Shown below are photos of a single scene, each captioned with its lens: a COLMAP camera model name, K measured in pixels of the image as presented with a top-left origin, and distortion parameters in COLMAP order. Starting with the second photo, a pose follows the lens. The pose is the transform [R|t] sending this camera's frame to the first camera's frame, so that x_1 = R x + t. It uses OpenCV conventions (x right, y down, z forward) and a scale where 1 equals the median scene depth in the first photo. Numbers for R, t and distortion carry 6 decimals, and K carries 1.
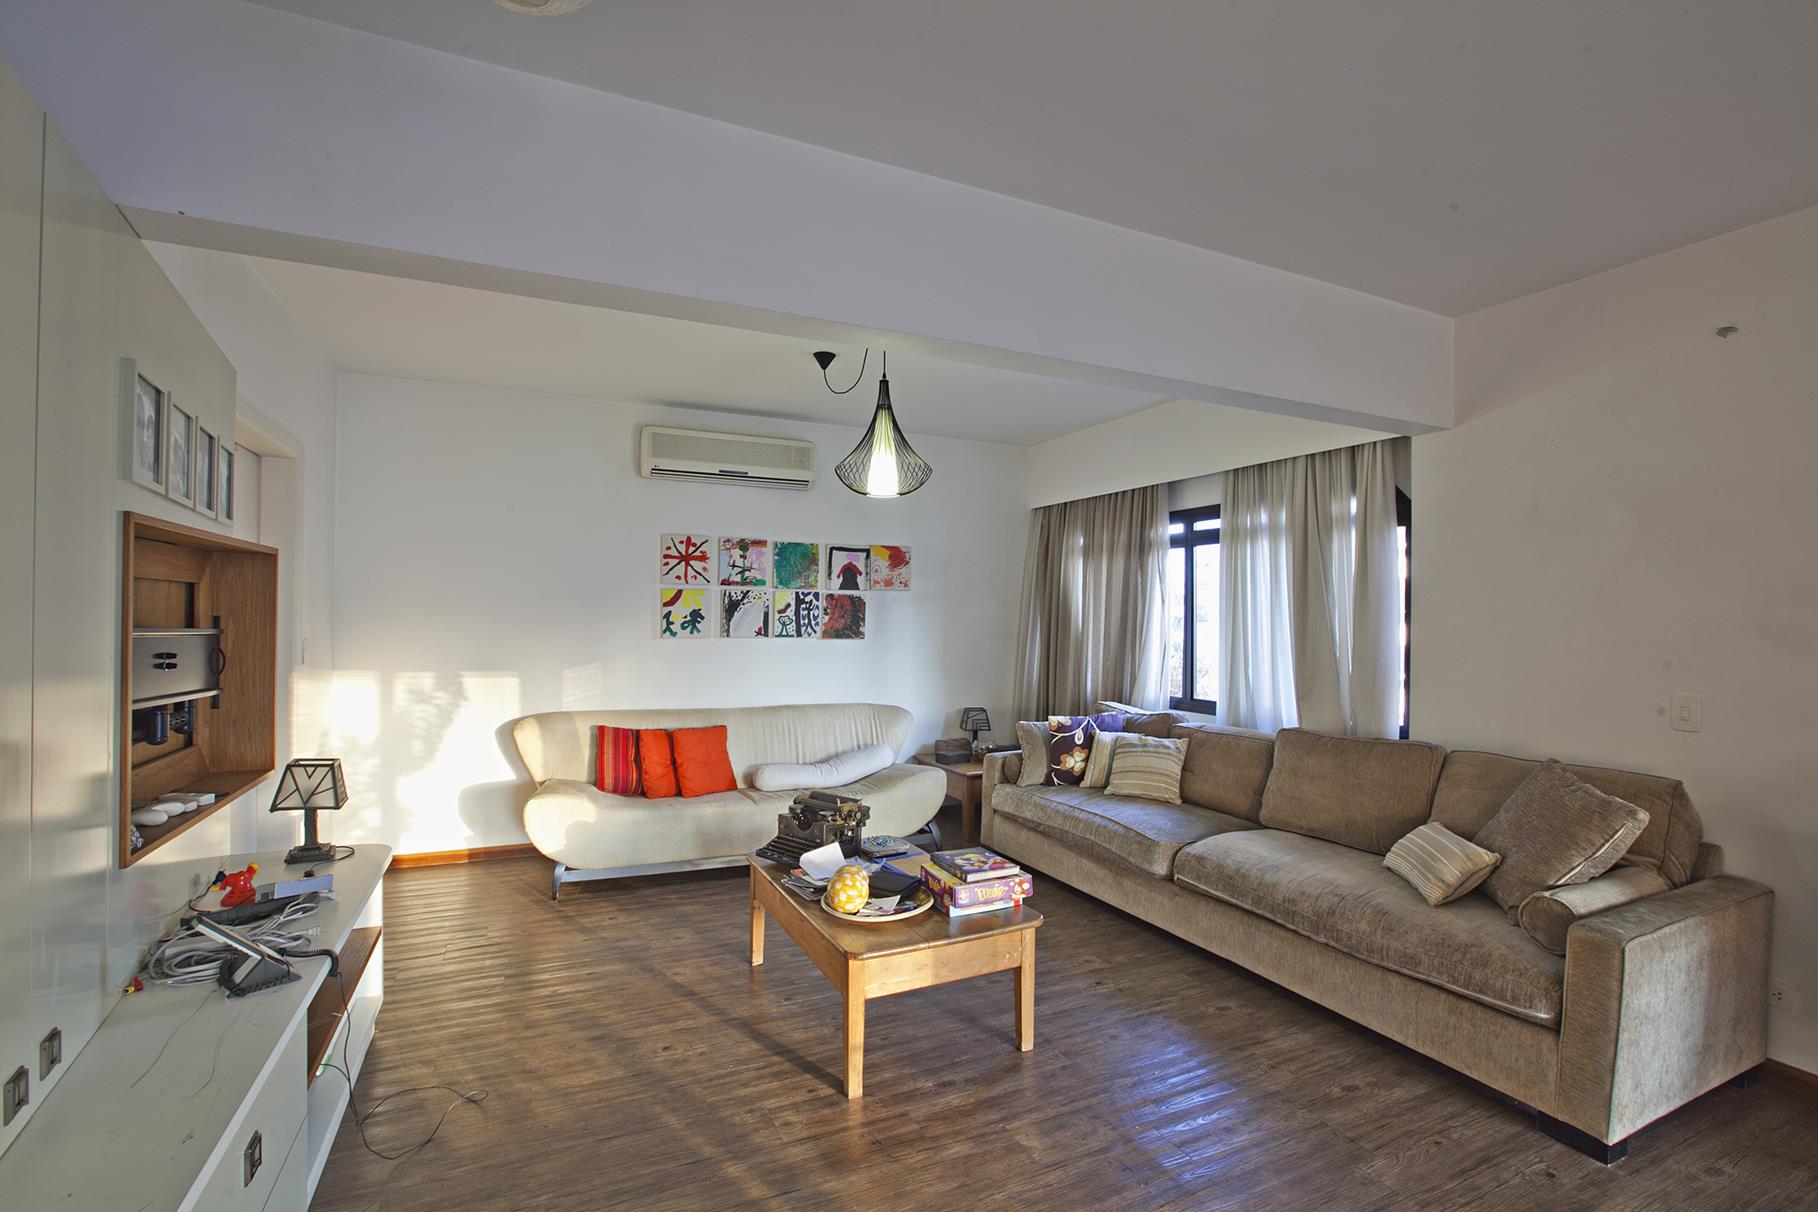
lens RADIAL K [[838.9, 0, 910.4], [0, 838.9, 617.8], [0, 0, 1]] dist [-0.017091, 0.000380]
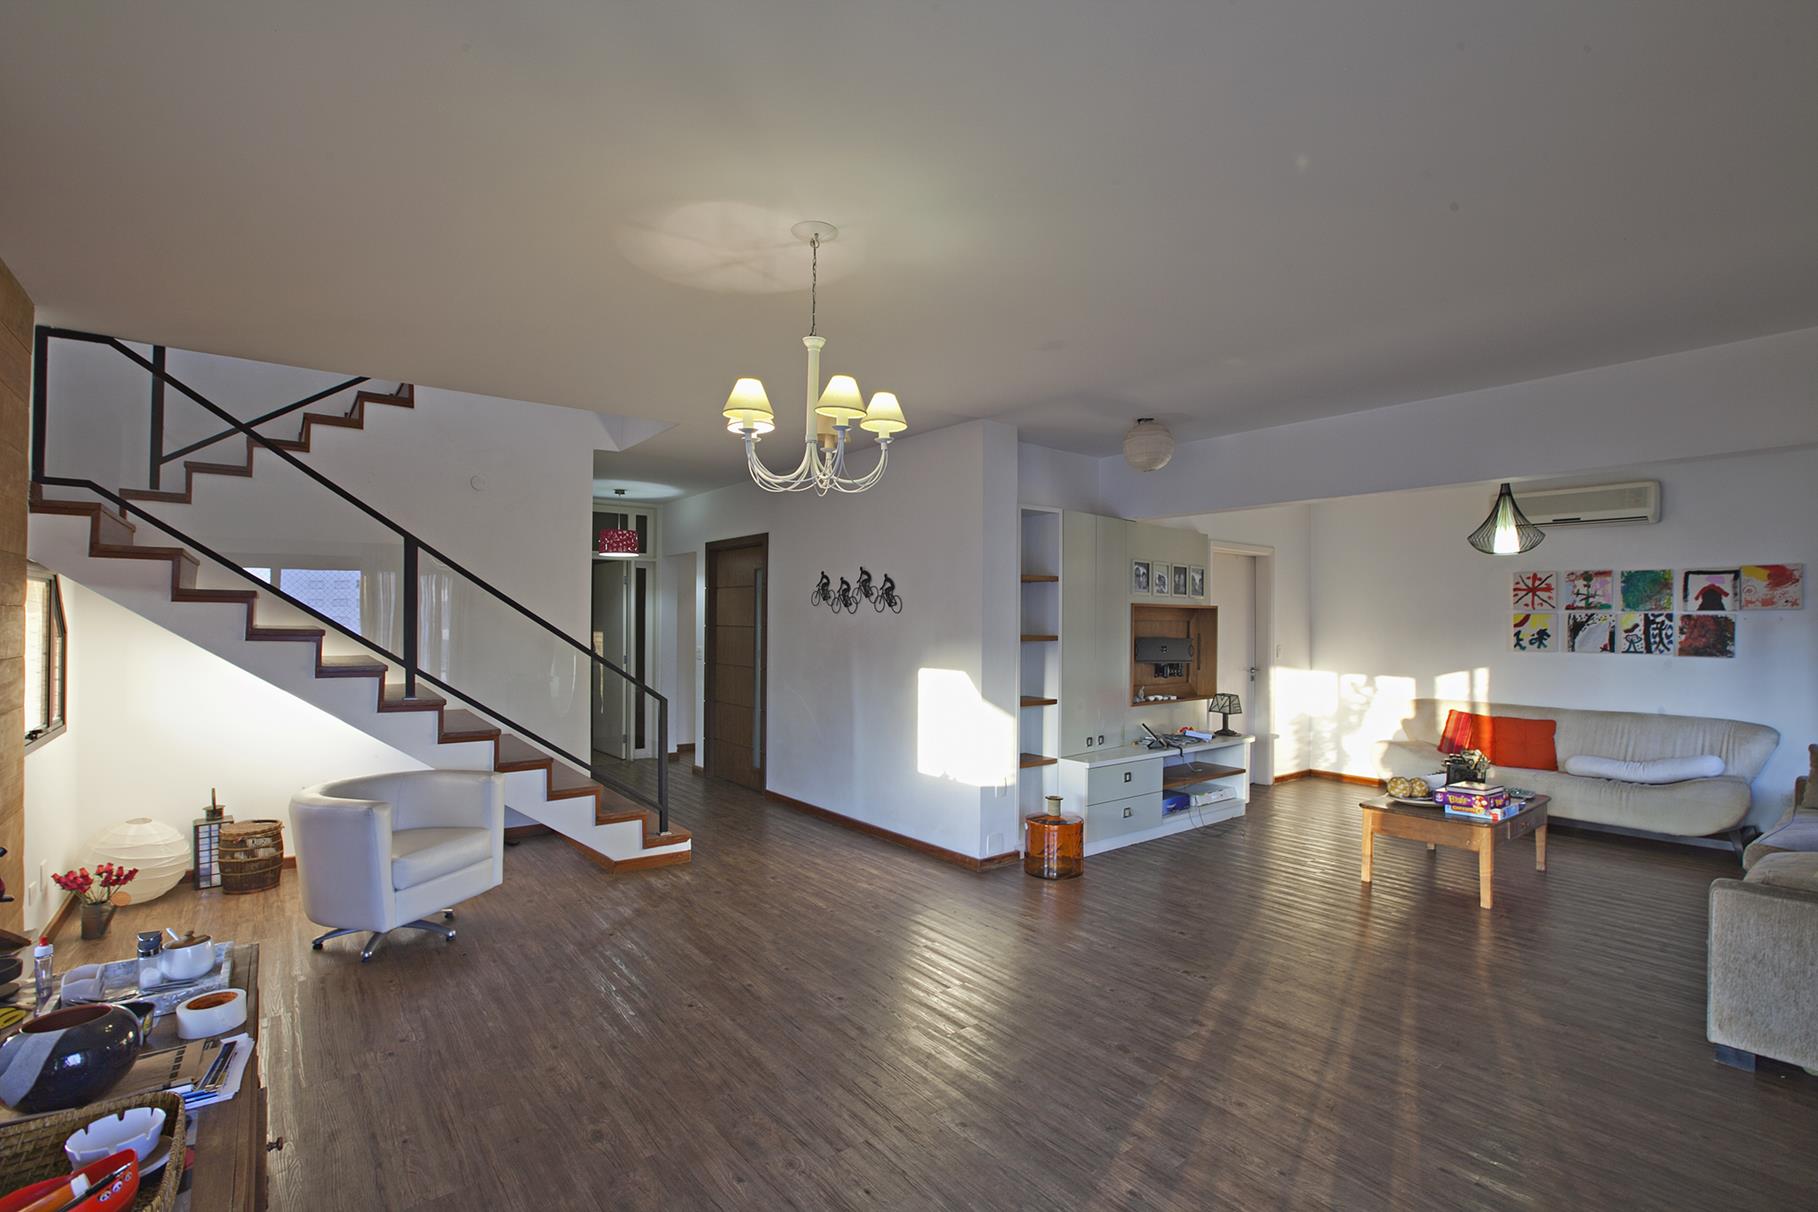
lens RADIAL K [[838.9, 0, 913.9], [0, 838.9, 611.7], [0, 0, 1]] dist [-0.017091, 0.000380]
pose [[0.219814, -0.018936, -0.975358, 0.743682], [-0.004889, 0.999778, -0.020512, -0.005915], [0.975530, 0.009278, 0.219672, -0.210609]]
